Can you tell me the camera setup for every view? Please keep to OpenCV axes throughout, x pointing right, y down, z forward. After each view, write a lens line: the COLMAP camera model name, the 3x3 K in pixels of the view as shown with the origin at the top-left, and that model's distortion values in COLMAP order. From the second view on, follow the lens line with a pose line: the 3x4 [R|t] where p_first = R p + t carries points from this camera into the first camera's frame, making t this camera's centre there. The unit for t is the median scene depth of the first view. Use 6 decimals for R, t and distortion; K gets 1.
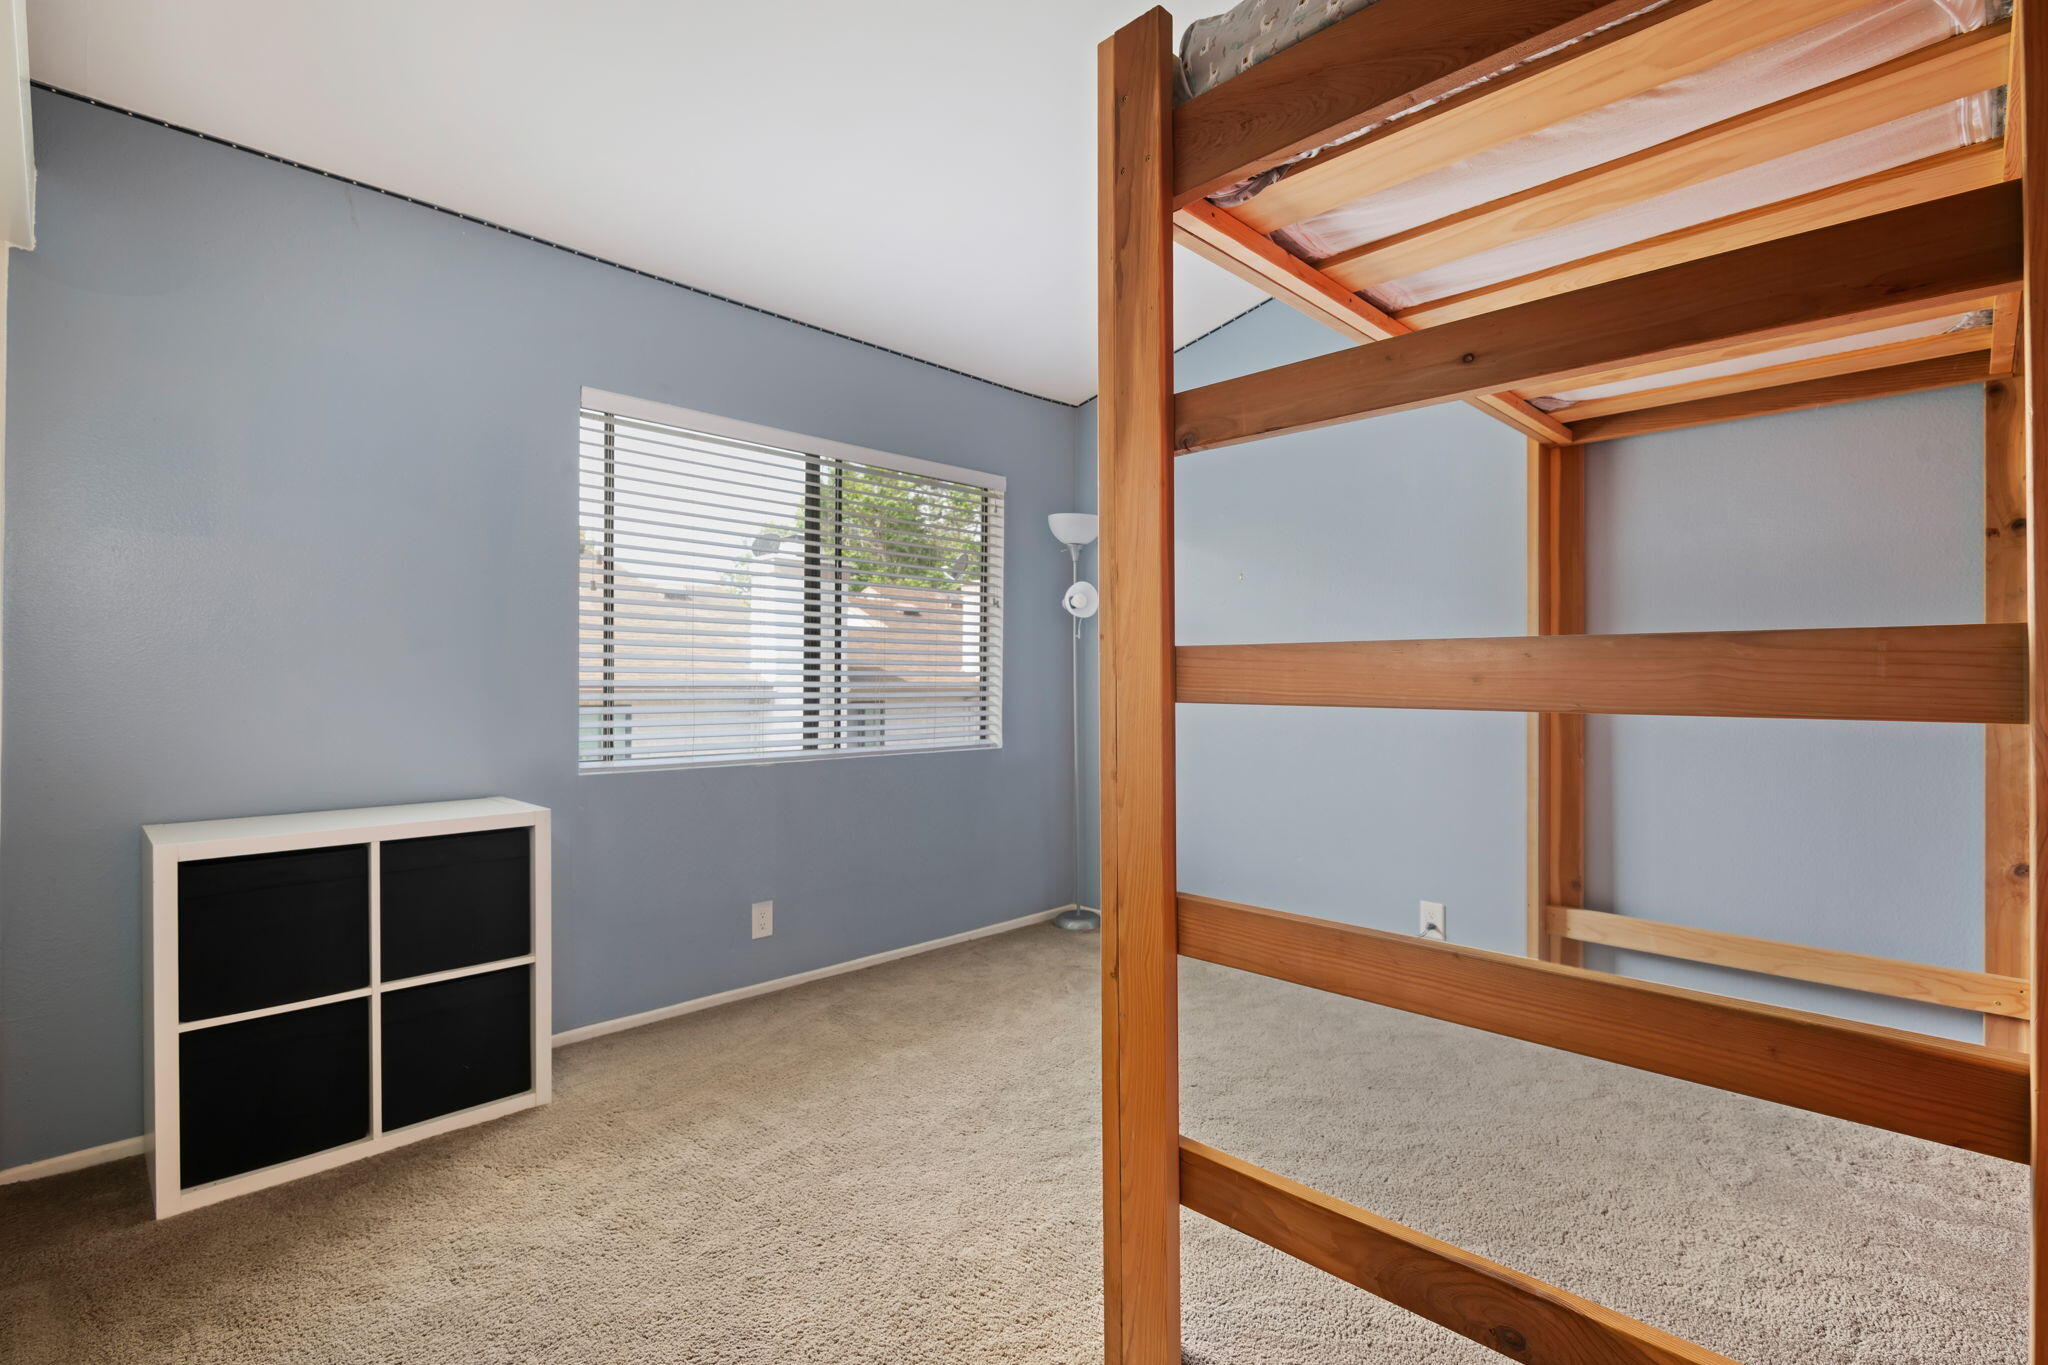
lens RADIAL K [[966.4, 0, 1024.0], [0, 966.4, 682.5], [0, 0, 1]] dist [-0.001665, -0.000353]
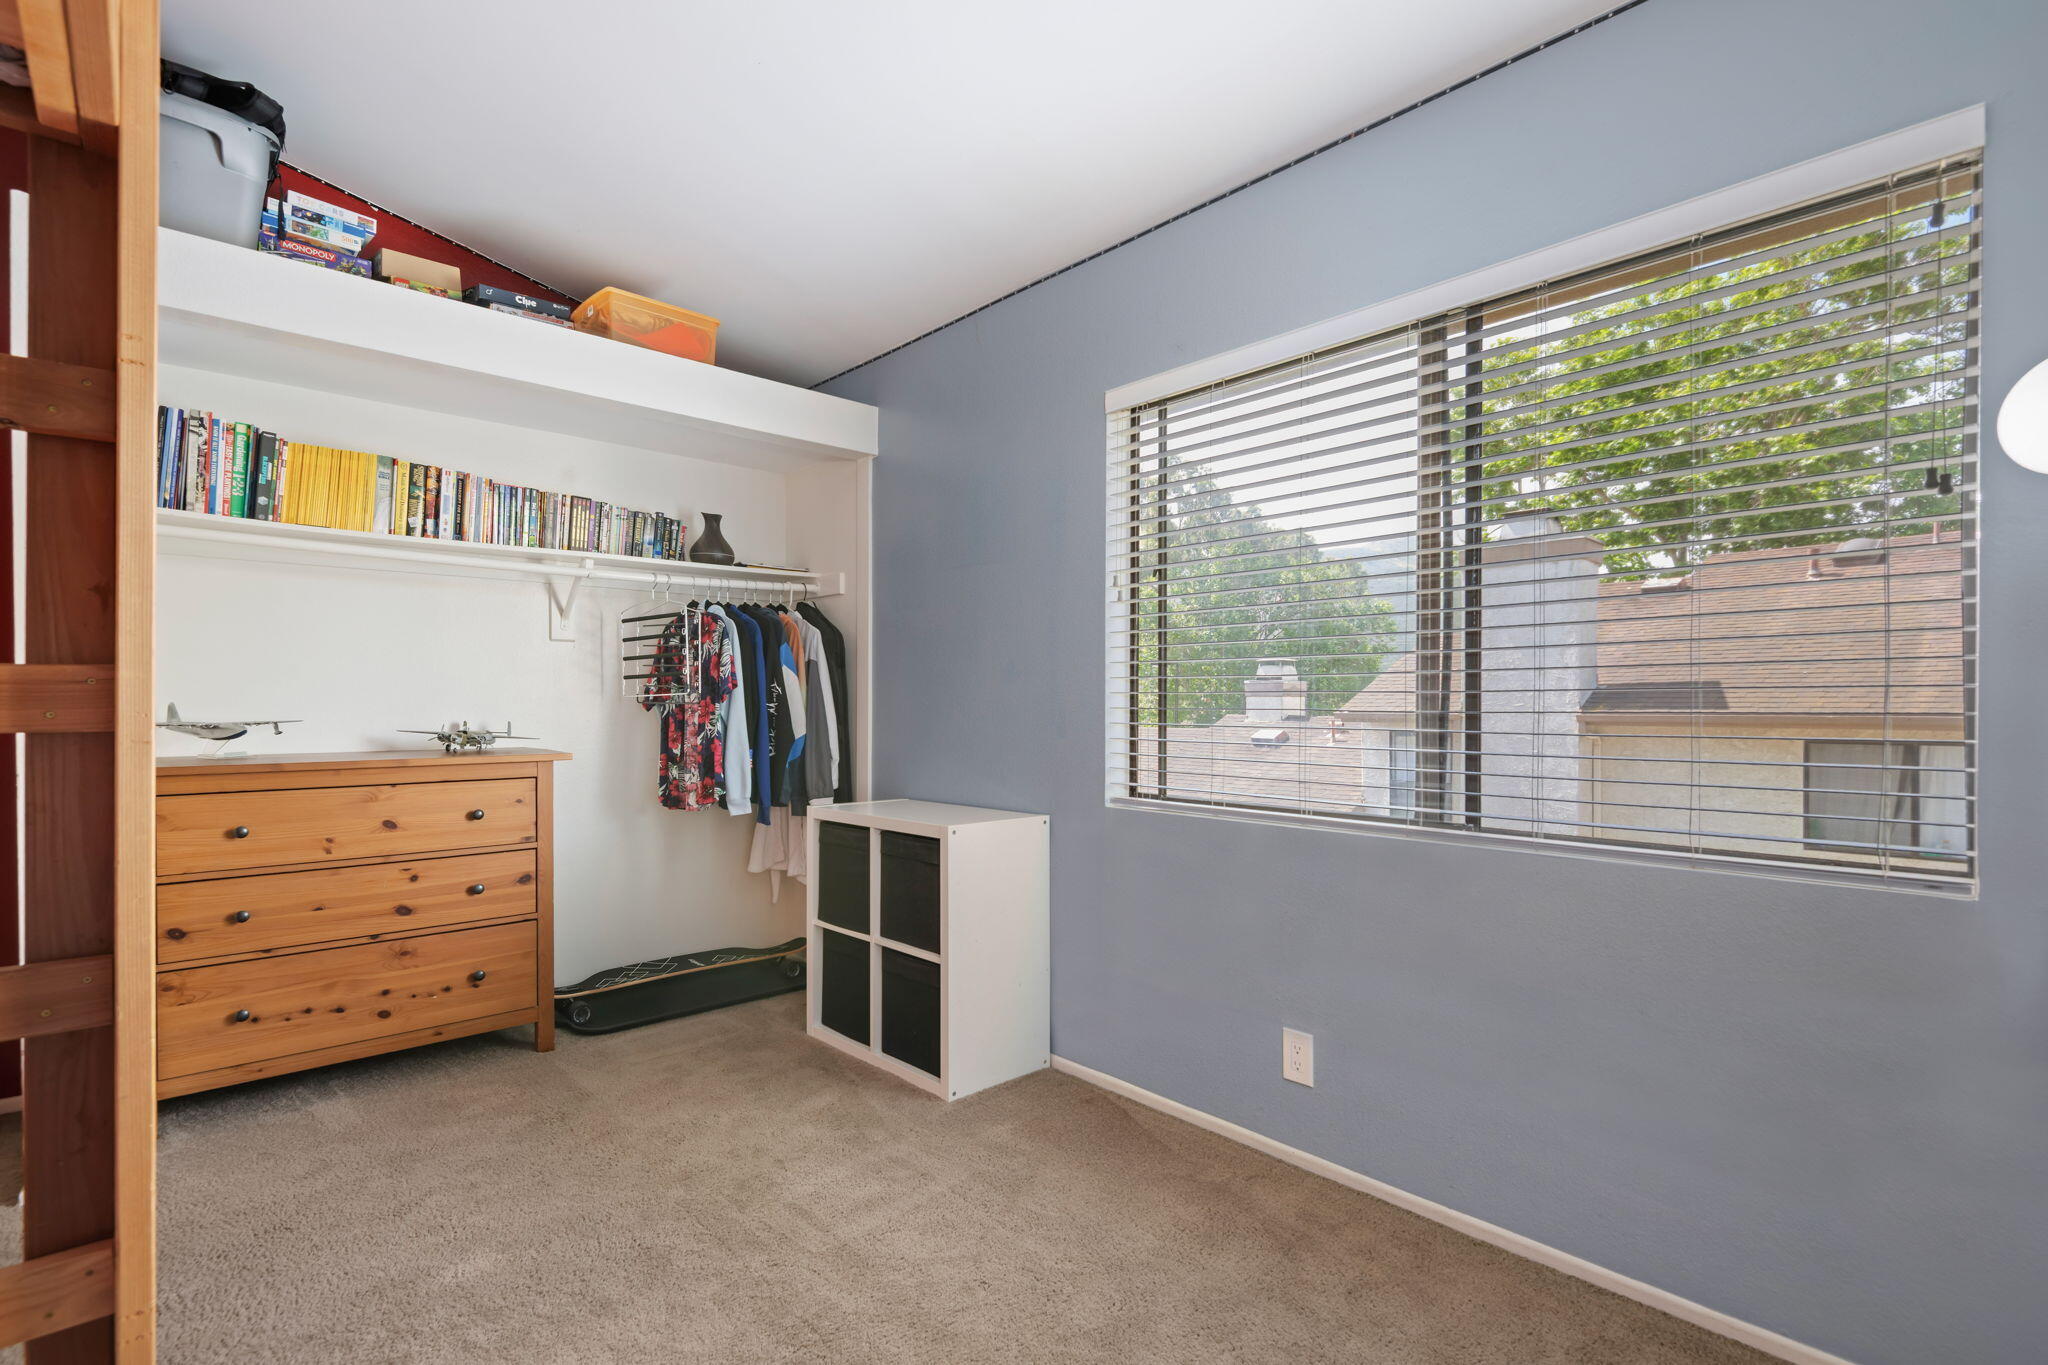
lens RADIAL K [[966.4, 0, 1024.0], [0, 966.4, 682.5], [0, 0, 1]] dist [-0.001665, -0.000353]
pose [[-0.068908, -0.020732, -0.997408, 0.600235], [0.001751, 0.999780, -0.020903, -0.004577], [0.997621, -0.003186, -0.068856, 1.206182]]
